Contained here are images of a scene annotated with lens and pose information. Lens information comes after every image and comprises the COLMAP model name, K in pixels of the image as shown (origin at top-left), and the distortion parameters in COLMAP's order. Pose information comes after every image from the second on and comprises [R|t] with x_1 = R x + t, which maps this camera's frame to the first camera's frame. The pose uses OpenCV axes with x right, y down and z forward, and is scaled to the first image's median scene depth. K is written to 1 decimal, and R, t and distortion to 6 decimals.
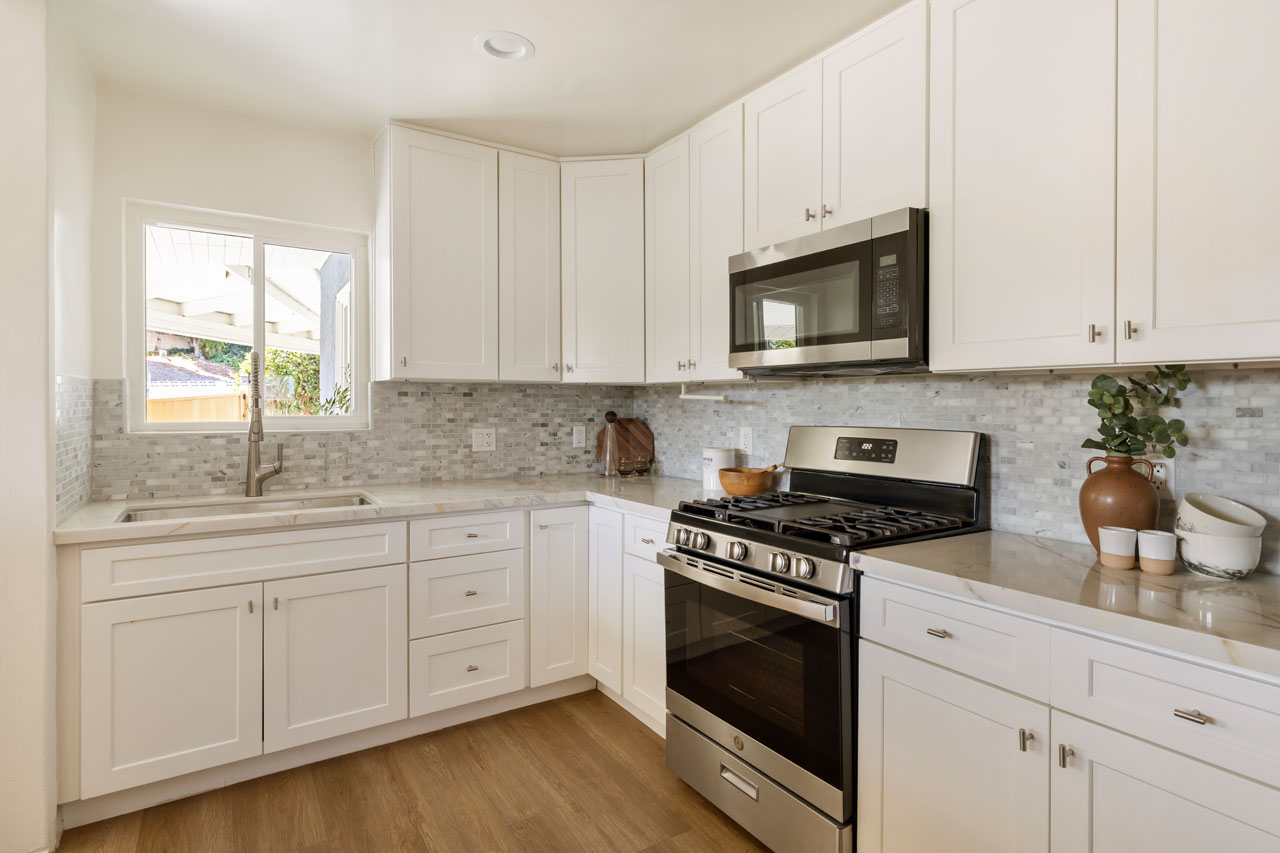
lens RADIAL K [[644.0, 0, 633.0], [0, 644.0, 409.7], [0, 0, 1]] dist [0.001901, -0.000100]
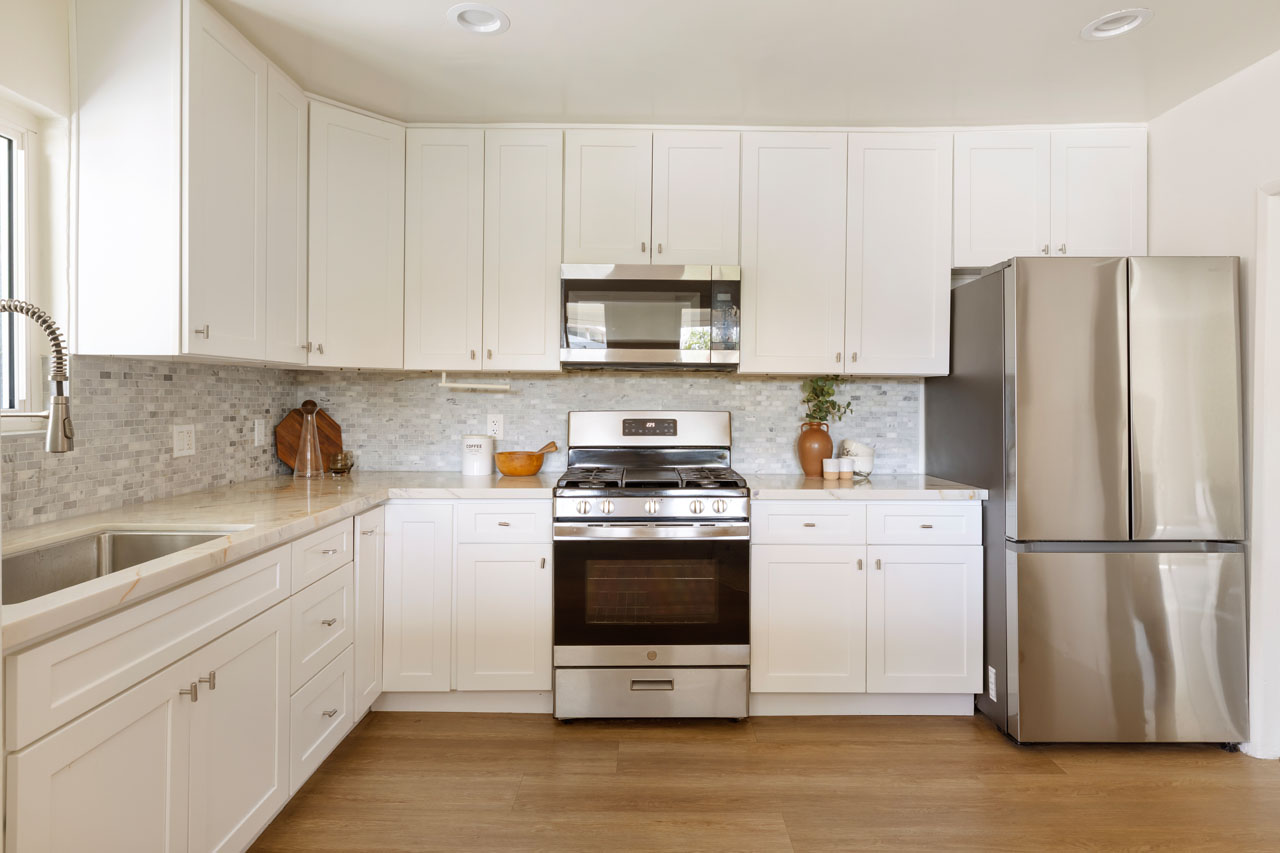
lens RADIAL K [[729.9, 0, 615.0], [0, 729.9, 410.9], [0, 0, 1]] dist [-0.000433, -0.000500]
pose [[0.566159, -0.016929, 0.824122, -0.692683], [0.003216, 0.999827, 0.018329, 0.000001], [-0.824290, -0.007727, 0.566115, 0.151654]]
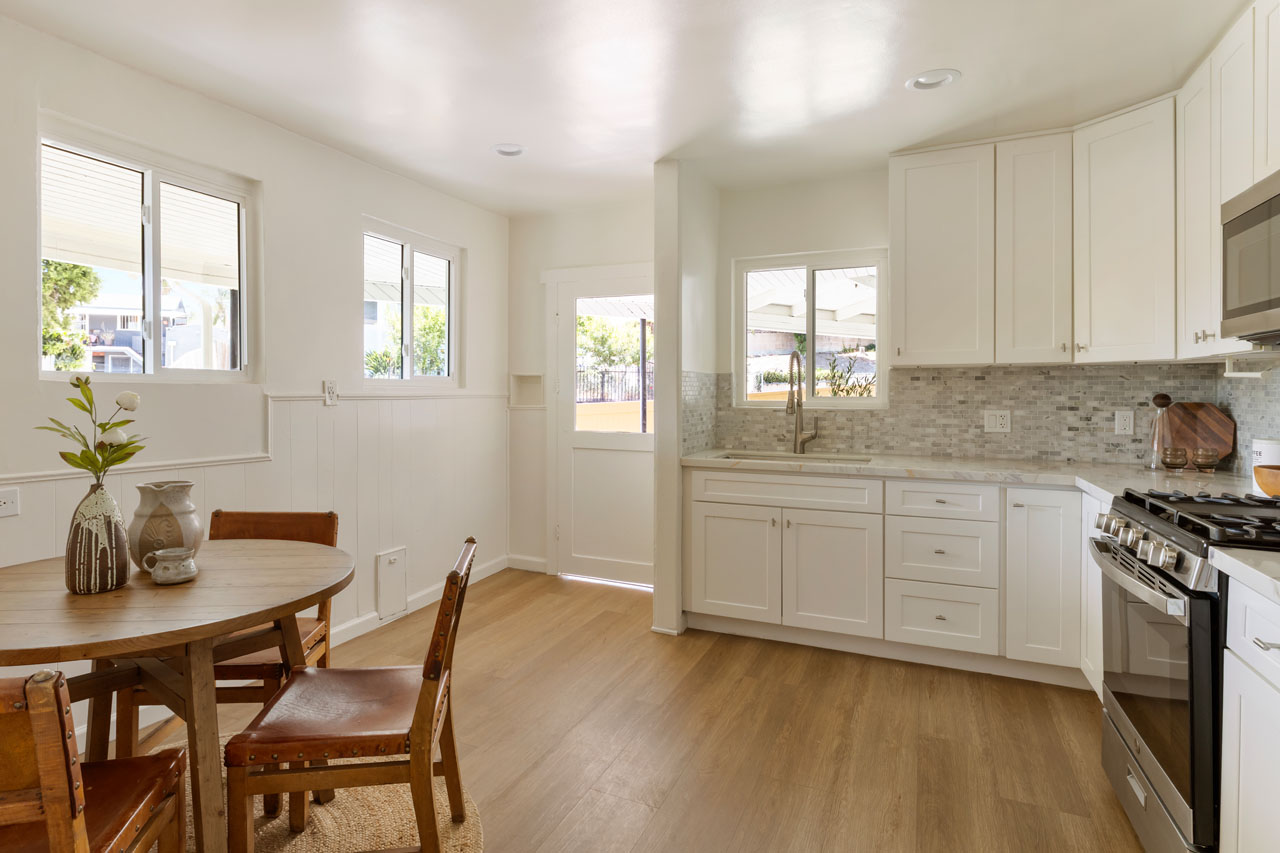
lens RADIAL K [[644.0, 0, 633.0], [0, 644.0, 409.7], [0, 0, 1]] dist [0.001901, -0.000100]
pose [[0.556420, 0.018090, -0.830704, 0.334833], [-0.005060, 0.999818, 0.018383, 0.012947], [0.830886, -0.006025, 0.556410, -0.074385]]
